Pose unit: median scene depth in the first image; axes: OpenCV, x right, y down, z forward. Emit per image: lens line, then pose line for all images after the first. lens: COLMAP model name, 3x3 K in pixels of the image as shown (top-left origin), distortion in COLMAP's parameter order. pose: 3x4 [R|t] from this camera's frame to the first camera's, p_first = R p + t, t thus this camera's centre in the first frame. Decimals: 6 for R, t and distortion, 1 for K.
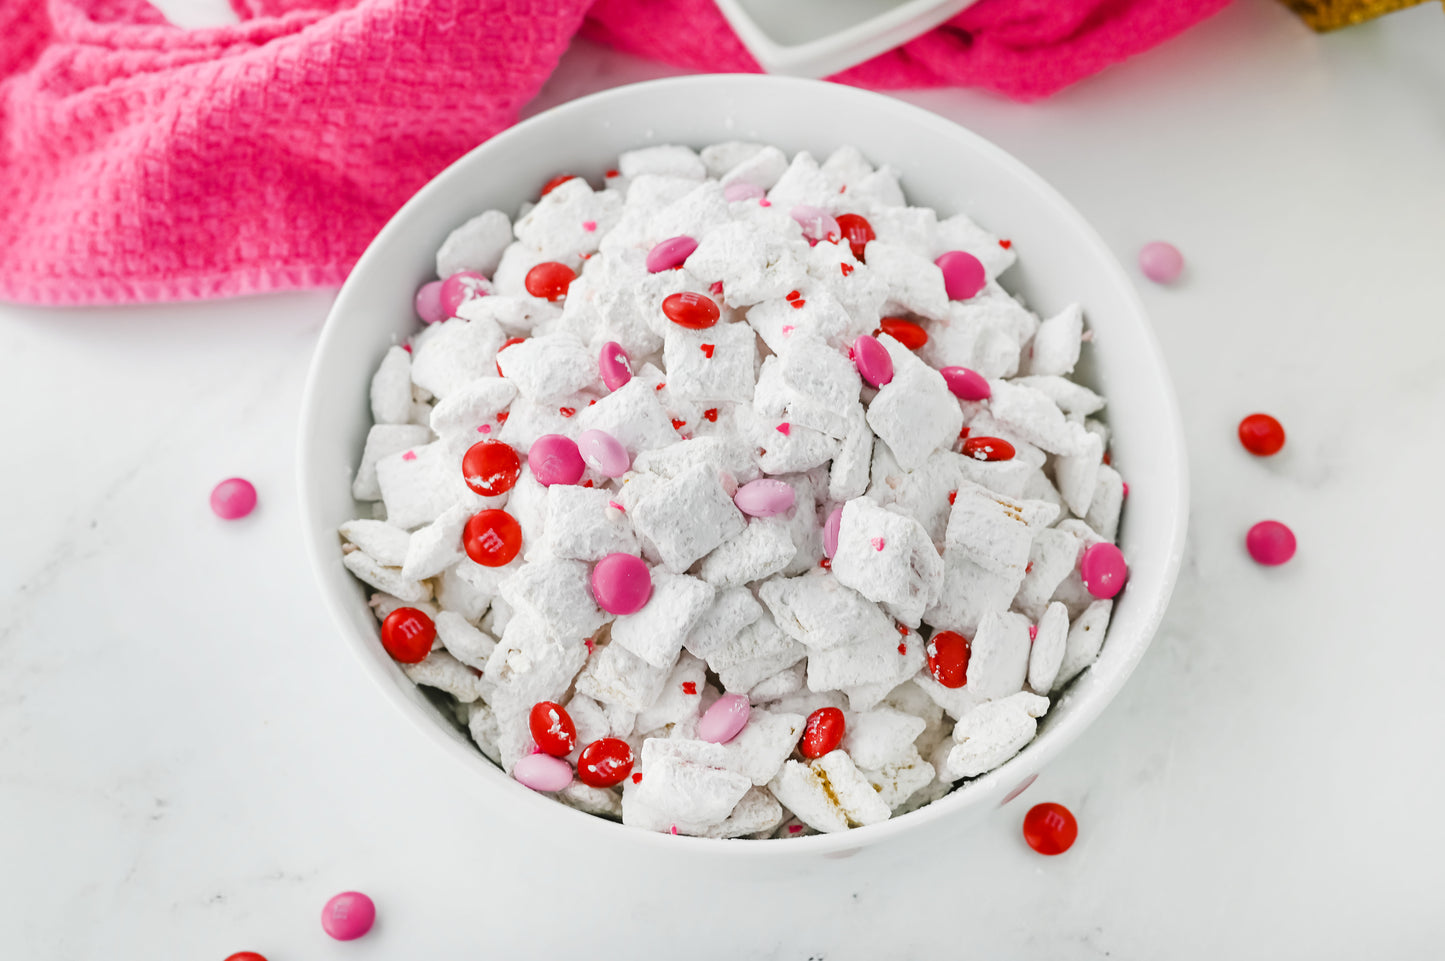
lens RADIAL K [[2268.0, 0, 722.5], [0, 2268.0, 480.5], [0, 0, 1]] dist [-0.157272, 0.081560]
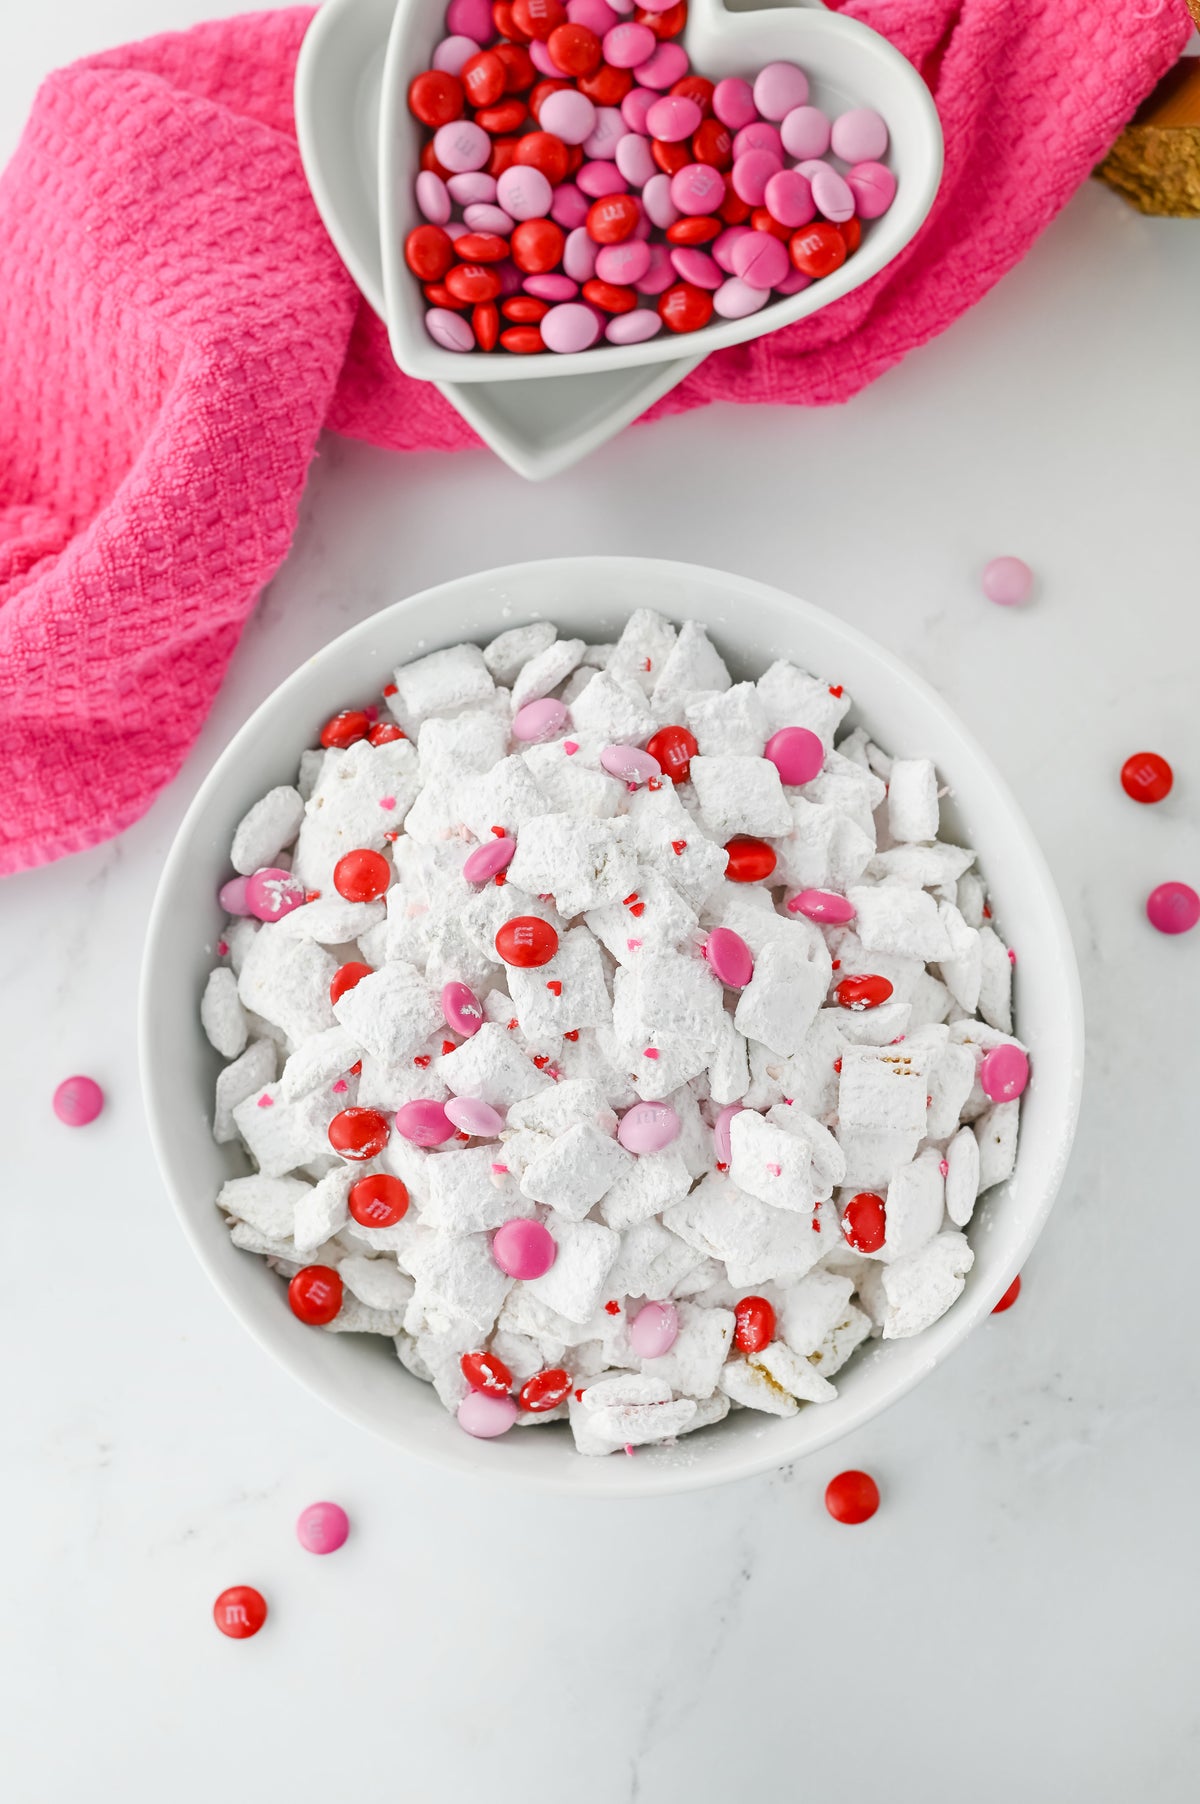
lens RADIAL K [[2782.1, 0, 600.0], [0, 2782.1, 902.0], [0, 0, 1]] dist [-0.147484, 0.062262]
pose [[0.976216, -0.215092, -0.027174, 0.050091], [0.211267, 0.915652, 0.341976, -0.475940], [-0.048675, -0.339583, 0.939316, -0.071999]]
